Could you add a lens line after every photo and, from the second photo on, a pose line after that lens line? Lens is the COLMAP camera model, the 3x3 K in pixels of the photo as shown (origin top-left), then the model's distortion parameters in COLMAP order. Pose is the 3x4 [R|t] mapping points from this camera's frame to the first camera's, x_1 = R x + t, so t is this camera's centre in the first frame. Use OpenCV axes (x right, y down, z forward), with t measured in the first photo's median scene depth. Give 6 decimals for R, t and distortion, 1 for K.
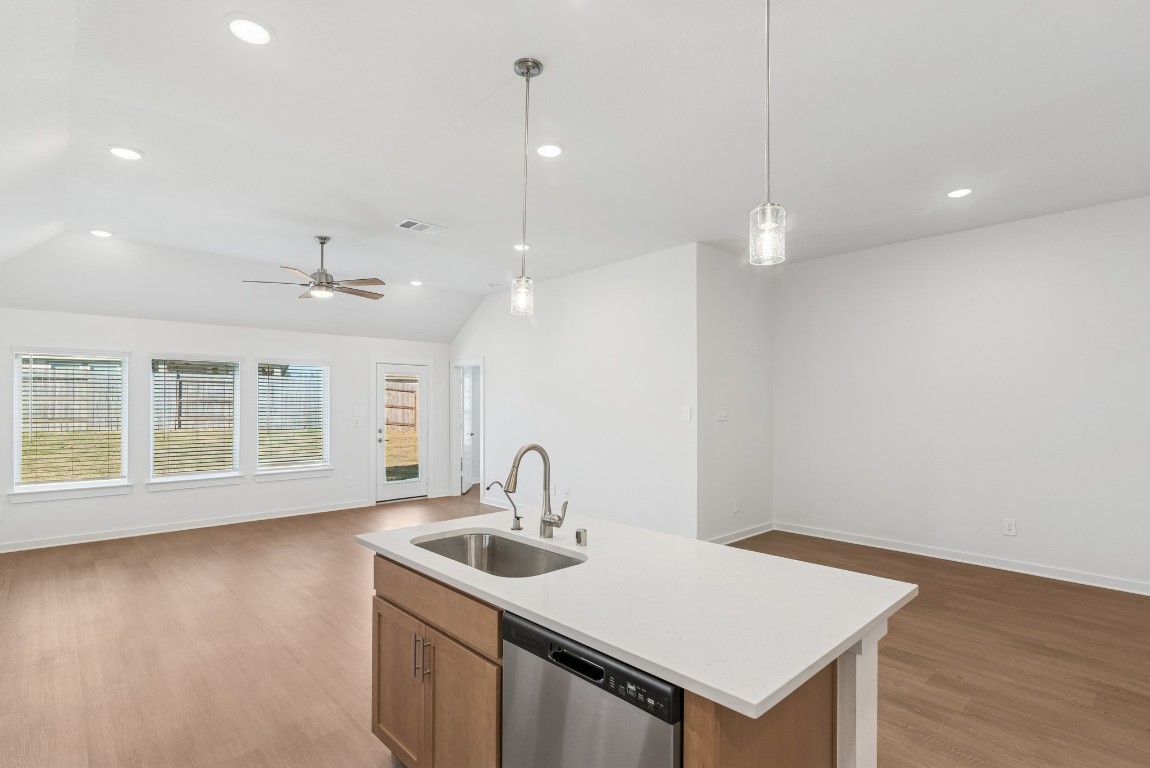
lens RADIAL K [[564.4, 0, 576.9], [0, 564.4, 389.6], [0, 0, 1]] dist [0.004795, 0.000334]
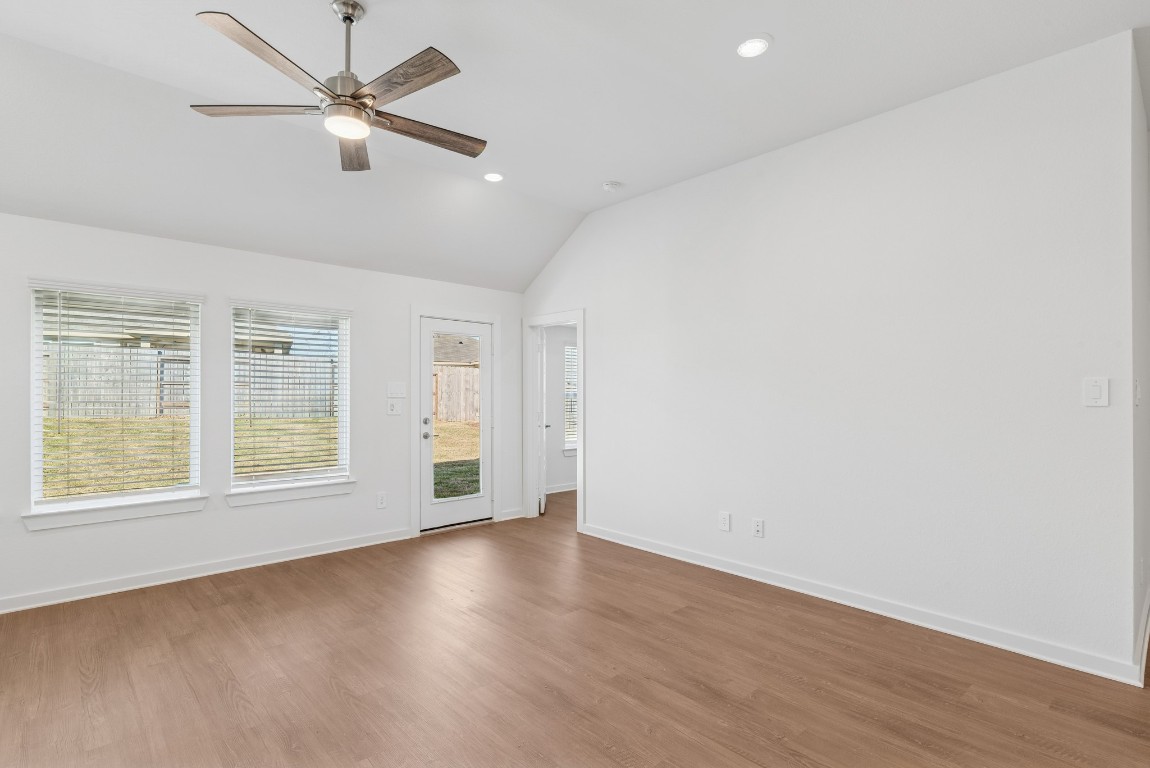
lens RADIAL K [[566.6, 0, 575.0], [0, 566.6, 384.0], [0, 0, 1]] dist [0.001004, 0.000598]
pose [[0.999932, 0.003957, -0.010955, -0.171465], [-0.003858, 0.999951, 0.009115, 0.024153], [0.010990, -0.009072, 0.999898, 0.354722]]
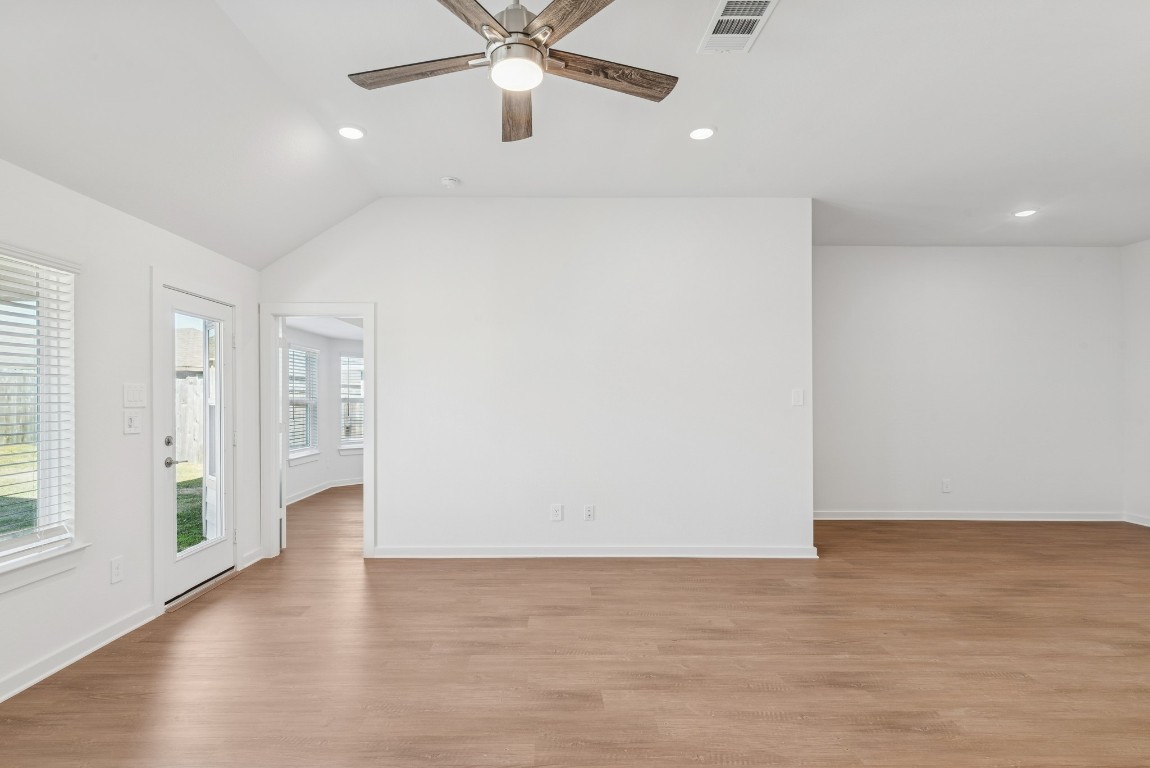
lens RADIAL K [[564.4, 0, 576.9], [0, 564.4, 389.6], [0, 0, 1]] dist [0.004795, 0.000334]
pose [[0.670680, 0.012680, 0.741639, -0.462248], [-0.020625, 0.999786, 0.001559, 0.026138], [-0.741460, -0.016342, 0.670798, 0.472659]]
